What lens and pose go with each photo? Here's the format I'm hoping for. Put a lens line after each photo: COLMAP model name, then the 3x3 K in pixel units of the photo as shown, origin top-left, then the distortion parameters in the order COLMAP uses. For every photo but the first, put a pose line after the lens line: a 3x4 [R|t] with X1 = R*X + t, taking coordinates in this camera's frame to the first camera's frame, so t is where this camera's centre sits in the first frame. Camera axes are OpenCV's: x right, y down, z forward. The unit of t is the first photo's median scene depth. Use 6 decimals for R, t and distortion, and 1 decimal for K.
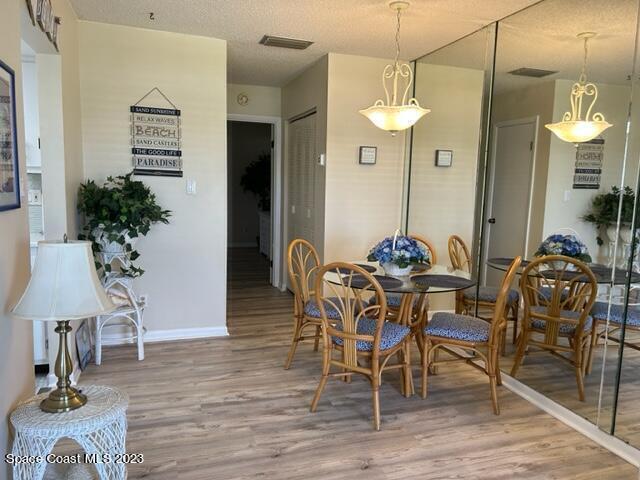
lens RADIAL K [[485.1, 0, 323.9], [0, 485.1, 244.3], [0, 0, 1]] dist [0.036432, -0.031584]
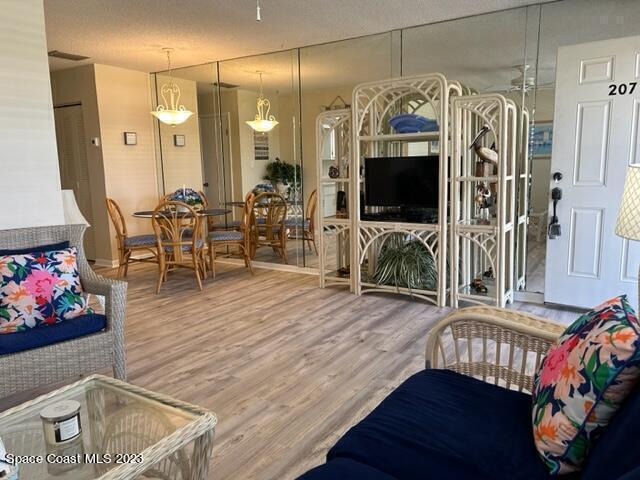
lens RADIAL K [[485.1, 0, 325.0], [0, 485.1, 237.6], [0, 0, 1]] dist [0.036432, -0.031584]
pose [[0.773562, -0.130215, 0.620198, -0.399450], [0.113890, 0.991294, 0.066077, 0.071898], [-0.623403, 0.019520, 0.781657, -0.452683]]
